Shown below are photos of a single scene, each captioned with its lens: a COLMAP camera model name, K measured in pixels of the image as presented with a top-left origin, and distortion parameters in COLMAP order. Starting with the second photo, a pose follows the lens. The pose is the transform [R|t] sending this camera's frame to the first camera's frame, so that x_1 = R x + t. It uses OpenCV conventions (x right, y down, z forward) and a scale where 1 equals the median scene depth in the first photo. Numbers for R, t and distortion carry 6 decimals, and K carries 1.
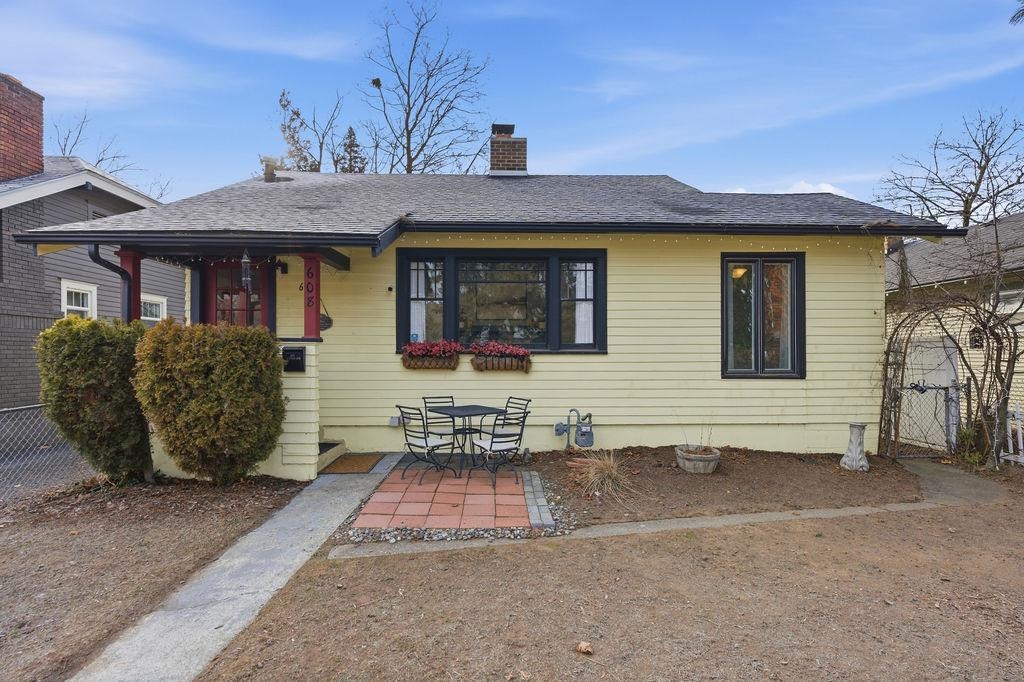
lens RADIAL K [[500.1, 0, 513.9], [0, 500.1, 345.3], [0, 0, 1]] dist [-0.008908, 0.002419]
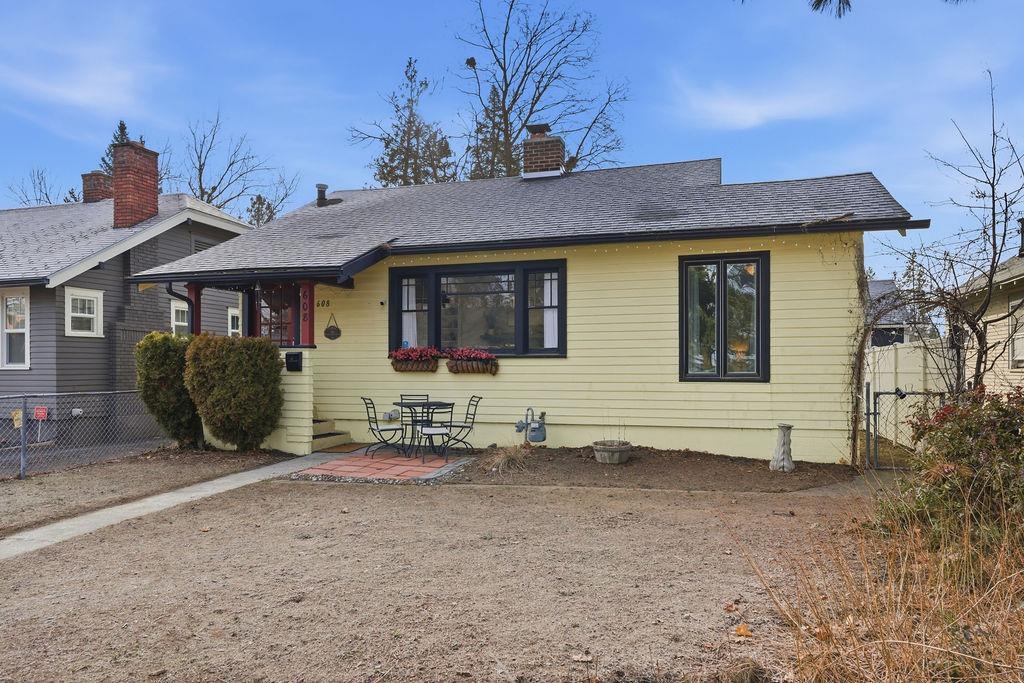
lens RADIAL K [[694.3, 0, 511.0], [0, 694.3, 345.5], [0, 0, 1]] dist [0.002434, -0.002001]
pose [[0.946863, -0.012108, -0.321410, 0.552060], [0.005983, 0.999781, -0.020038, 0.020576], [0.321583, 0.017050, 0.946728, -0.438550]]
